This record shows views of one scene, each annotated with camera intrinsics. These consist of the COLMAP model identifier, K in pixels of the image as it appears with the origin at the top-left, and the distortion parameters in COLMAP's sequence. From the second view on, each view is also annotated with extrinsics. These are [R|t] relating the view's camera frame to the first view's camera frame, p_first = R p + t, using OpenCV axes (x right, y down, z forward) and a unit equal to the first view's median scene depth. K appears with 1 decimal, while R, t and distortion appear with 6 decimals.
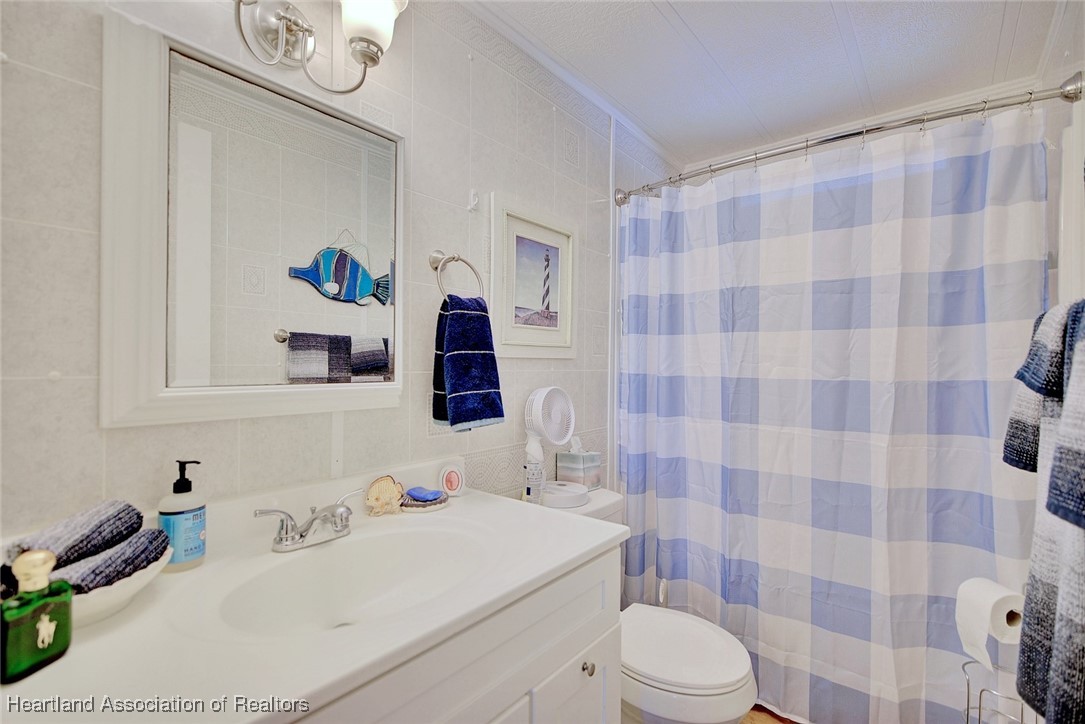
lens RADIAL K [[493.9, 0, 542.5], [0, 493.9, 362.0], [0, 0, 1]] dist [-0.003237, -0.000195]
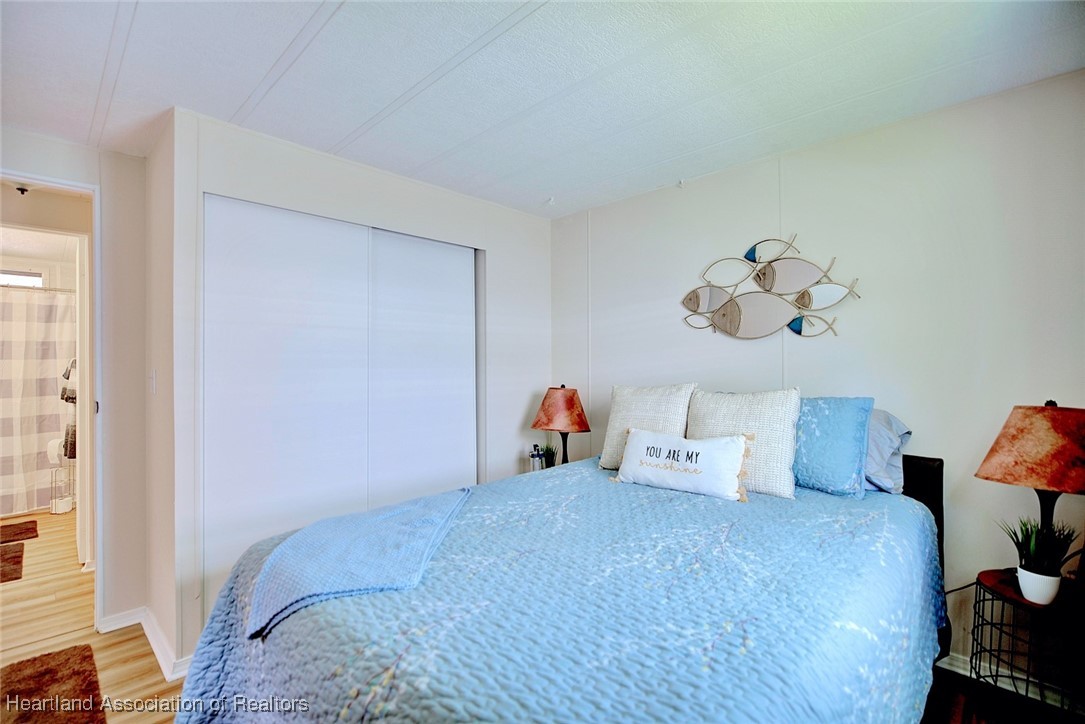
lens RADIAL K [[491.6, 0, 542.5], [0, 491.6, 362.0], [0, 0, 1]] dist [-0.004149, -0.000930]
pose [[0.127184, -0.002309, 0.991876, -1.725399], [0.007527, 0.999971, 0.001363, -0.039385], [-0.991851, 0.007292, 0.127197, -2.367058]]
